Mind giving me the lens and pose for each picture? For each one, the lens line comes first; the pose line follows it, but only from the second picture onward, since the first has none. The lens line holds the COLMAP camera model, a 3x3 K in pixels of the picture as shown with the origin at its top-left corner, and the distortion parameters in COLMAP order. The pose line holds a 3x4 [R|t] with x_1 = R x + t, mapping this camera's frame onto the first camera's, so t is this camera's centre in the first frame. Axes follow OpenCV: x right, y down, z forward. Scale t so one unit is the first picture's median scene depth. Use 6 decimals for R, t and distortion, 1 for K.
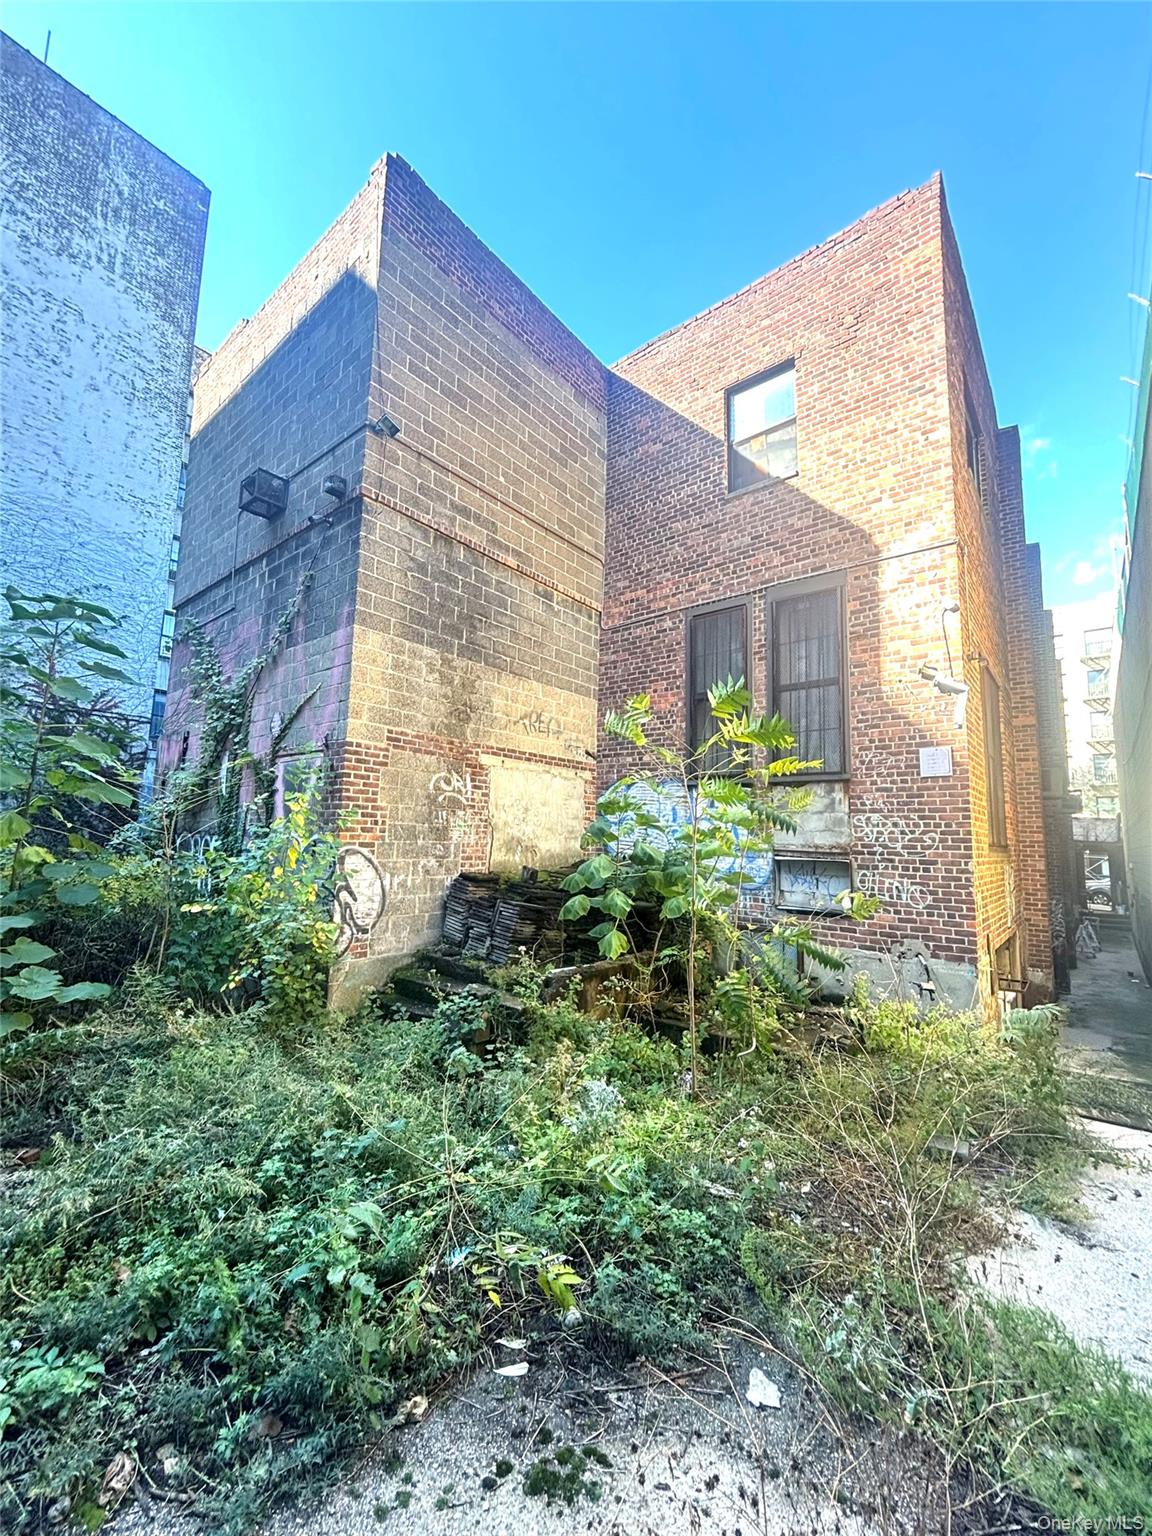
lens RADIAL K [[627.8, 0, 576.0], [0, 627.8, 768.0], [0, 0, 1]] dist [-0.000438, -0.000089]
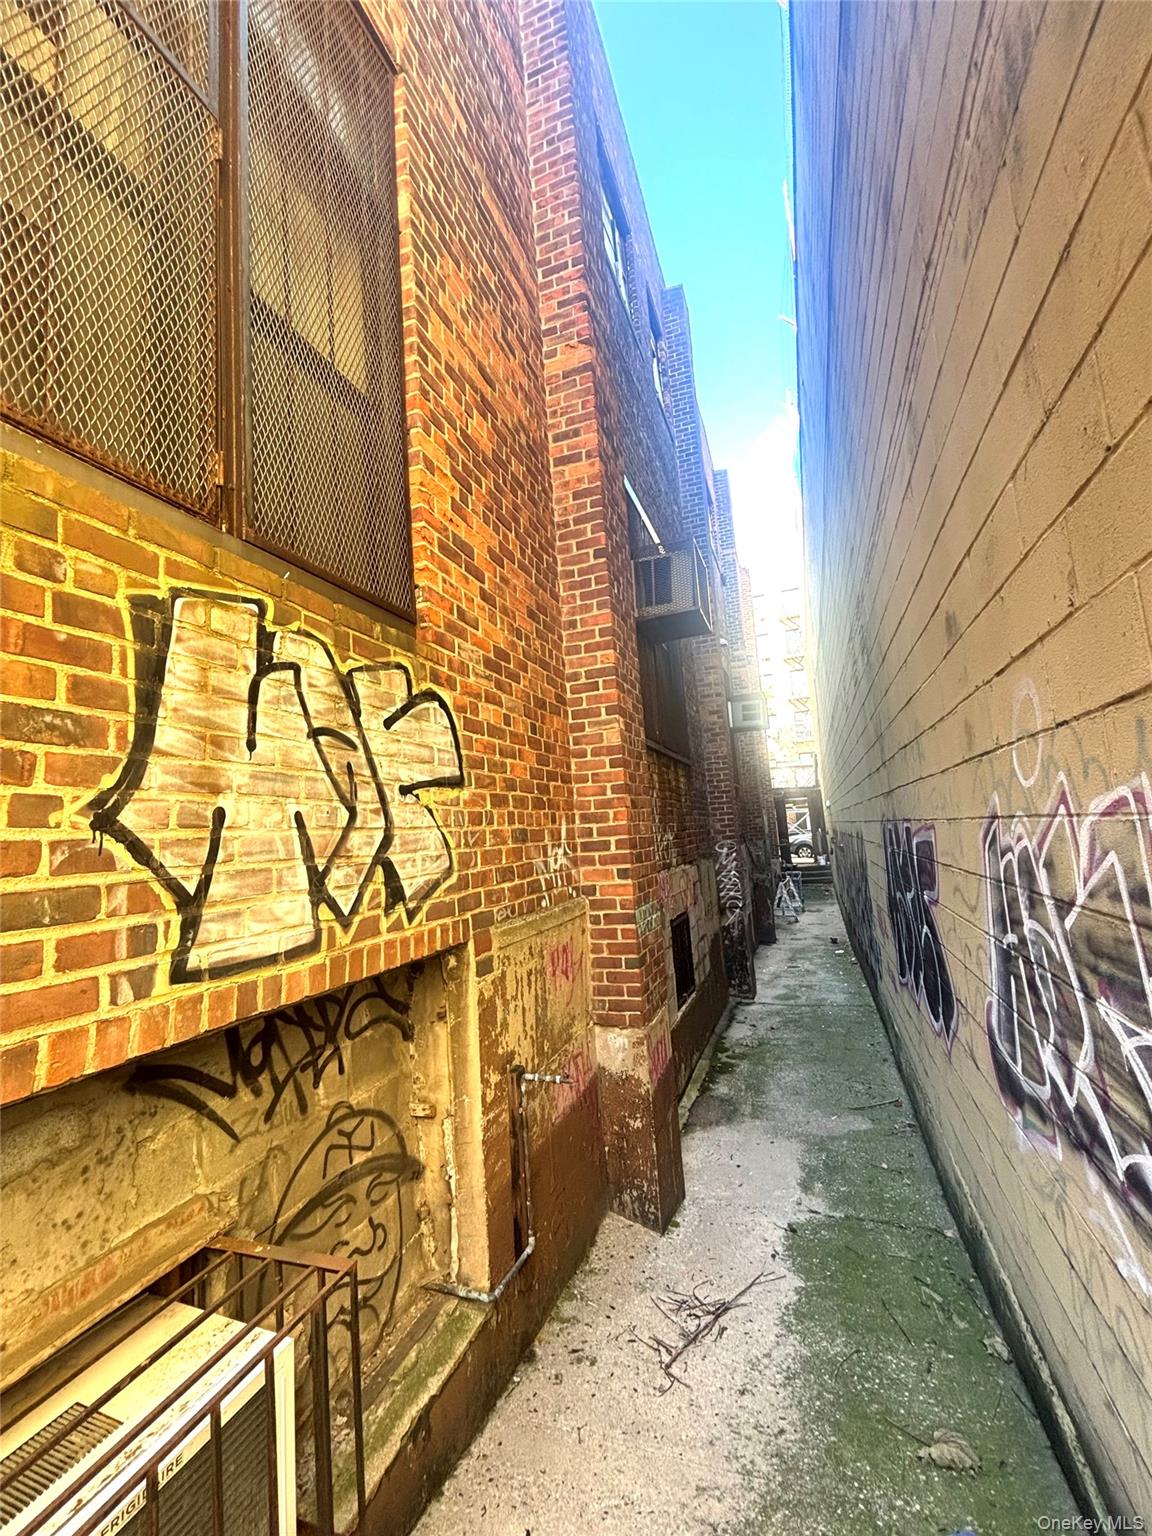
lens RADIAL K [[627.8, 0, 576.0], [0, 627.8, 768.0], [0, 0, 1]] dist [-0.000438, -0.000089]
pose [[0.940052, -0.054982, 0.336569, 0.241178], [0.056075, 0.998406, 0.006483, 0.068569], [-0.336389, 0.012779, 0.941636, 0.269839]]
